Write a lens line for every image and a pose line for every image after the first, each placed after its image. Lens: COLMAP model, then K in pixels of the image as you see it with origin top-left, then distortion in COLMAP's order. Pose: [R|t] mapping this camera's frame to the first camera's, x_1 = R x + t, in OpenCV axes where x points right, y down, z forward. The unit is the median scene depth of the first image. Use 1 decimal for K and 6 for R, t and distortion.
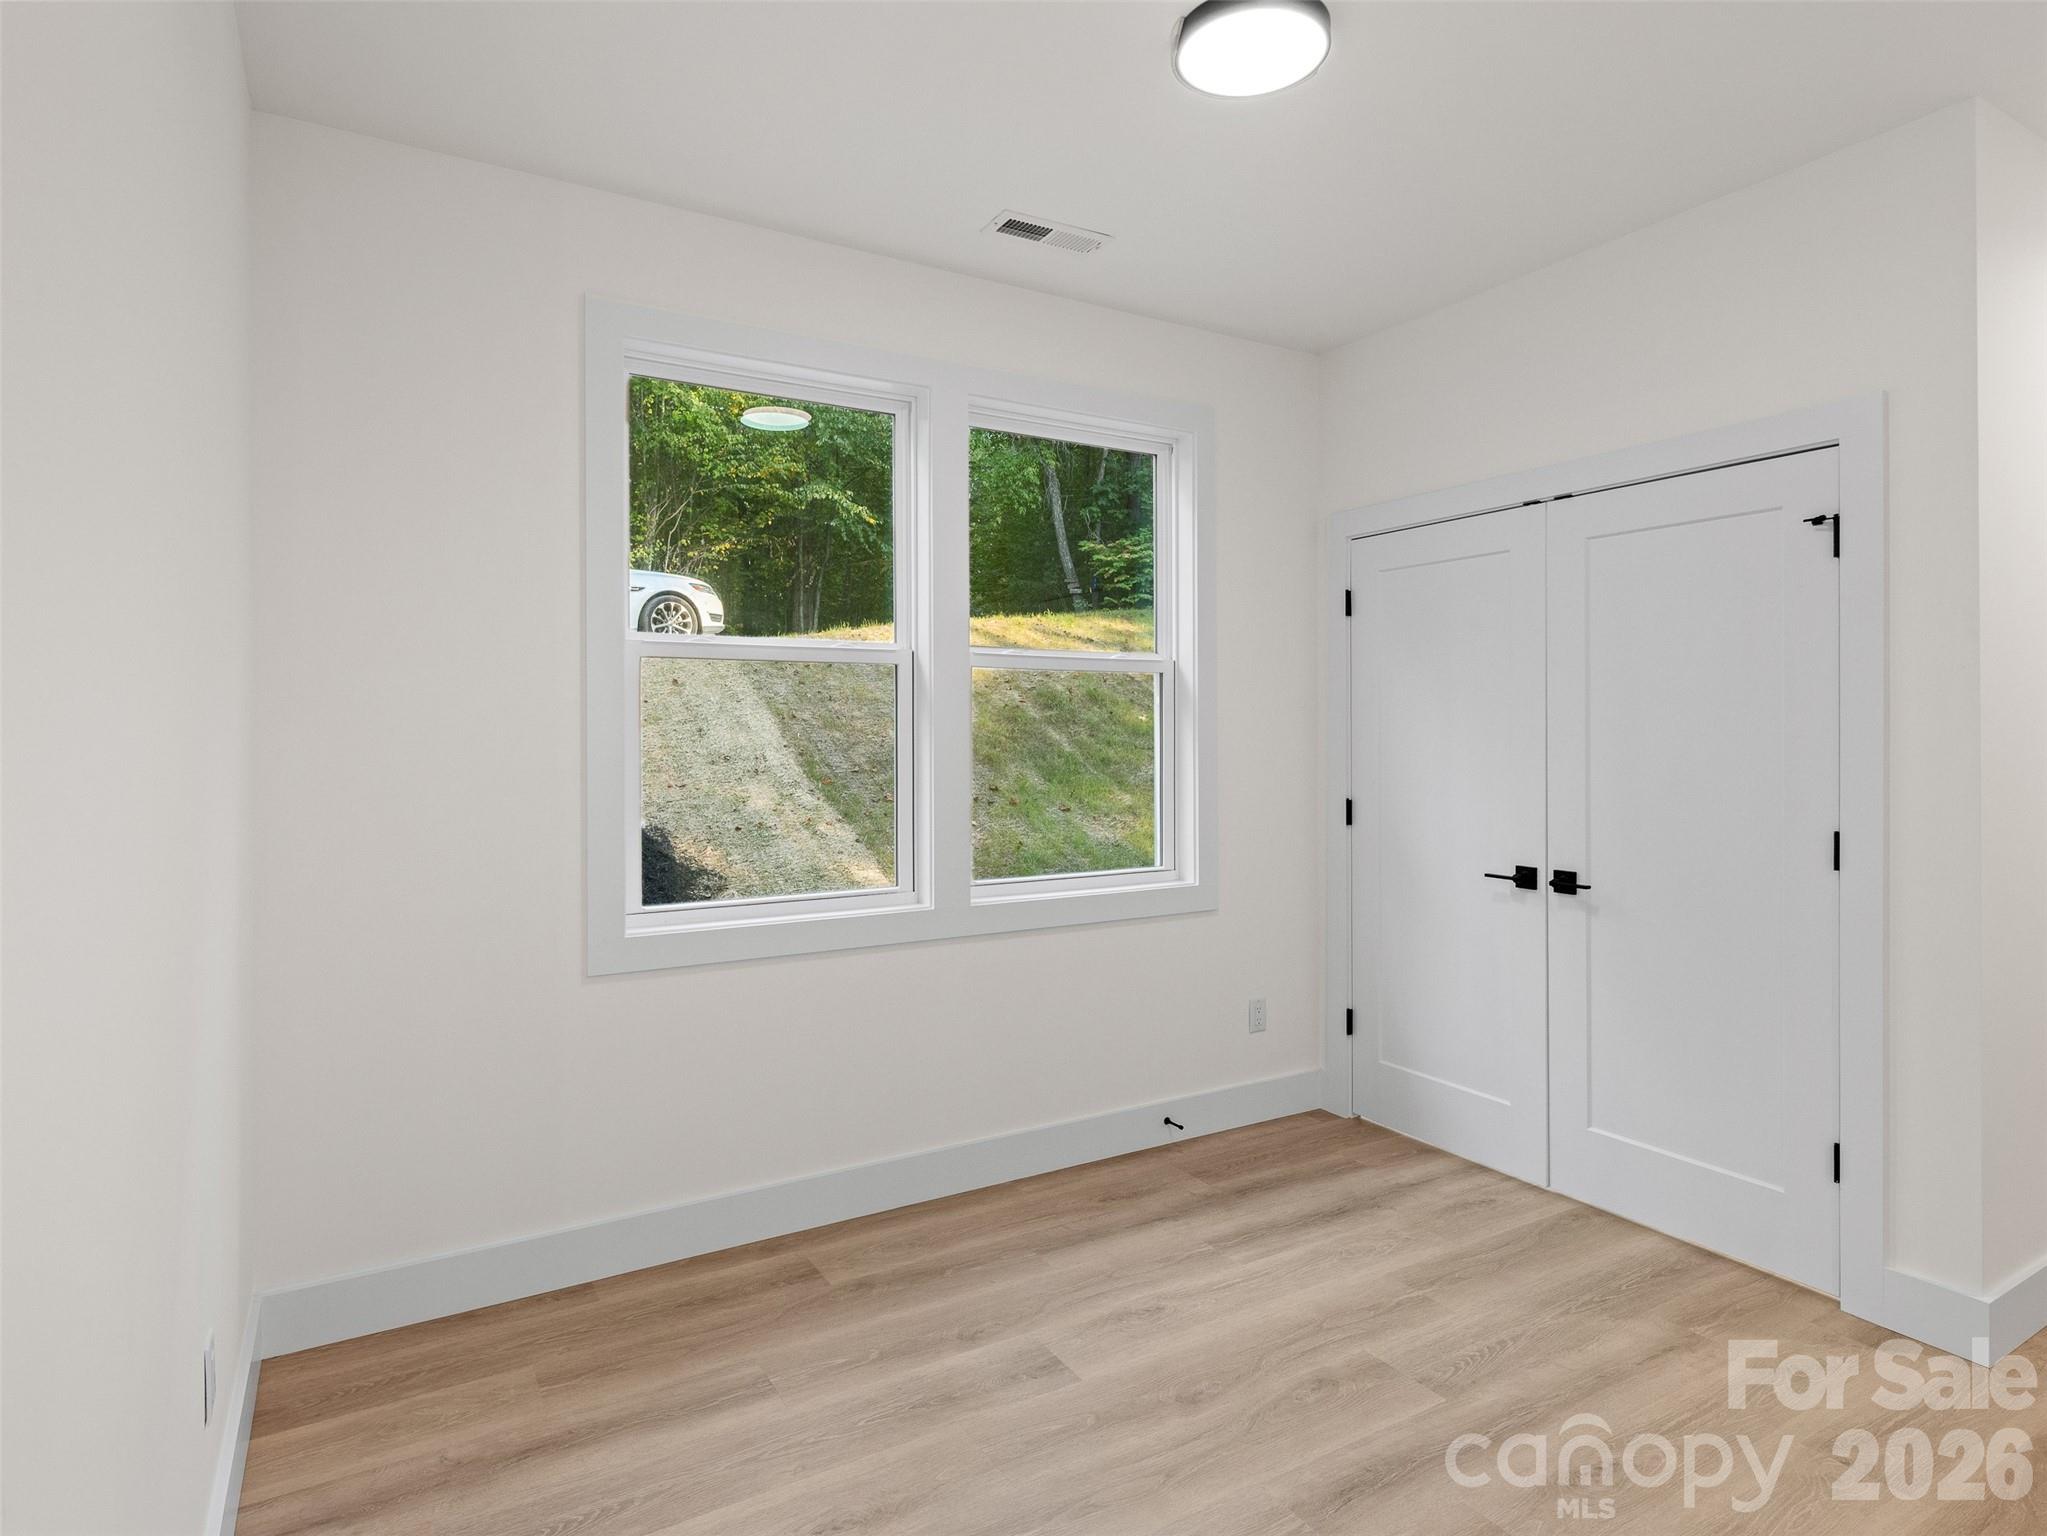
lens RADIAL K [[1130.6, 0, 996.7], [0, 1130.6, 744.5], [0, 0, 1]] dist [0.004529, -0.004808]
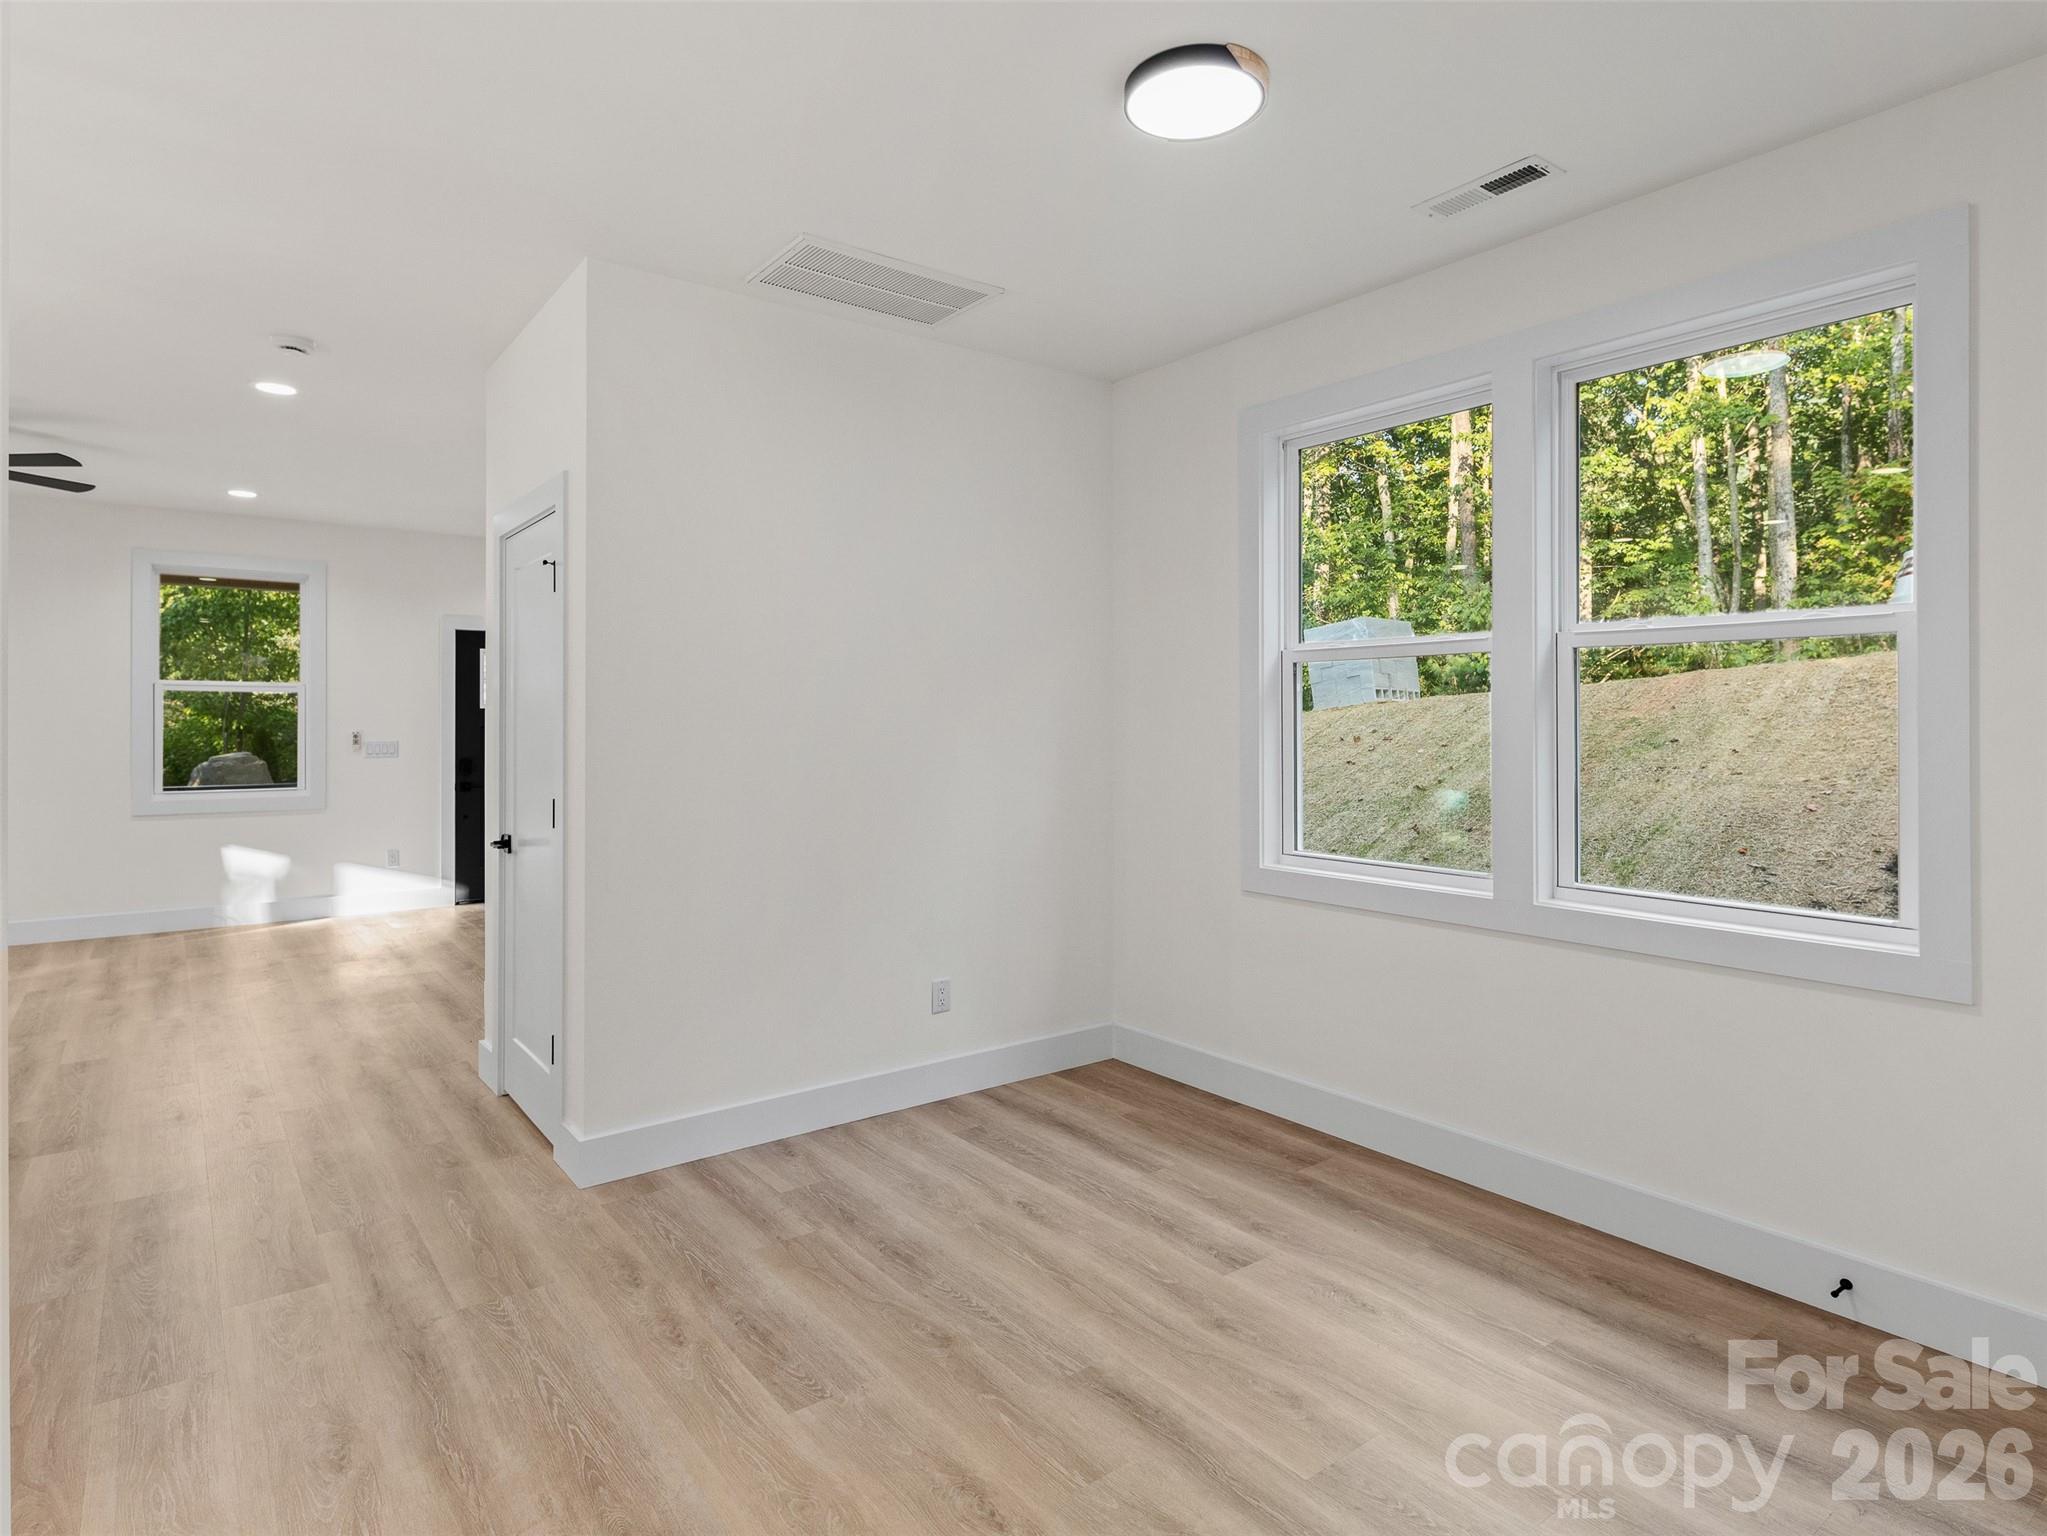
lens RADIAL K [[1130.6, 0, 1029.9], [0, 1130.6, 733.1], [0, 0, 1]] dist [0.004529, -0.004808]
pose [[0.120100, 0.013400, -0.992671, 1.038874], [-0.008933, 0.999883, 0.012417, -0.009029], [0.992722, 0.007377, 0.120206, 0.568645]]
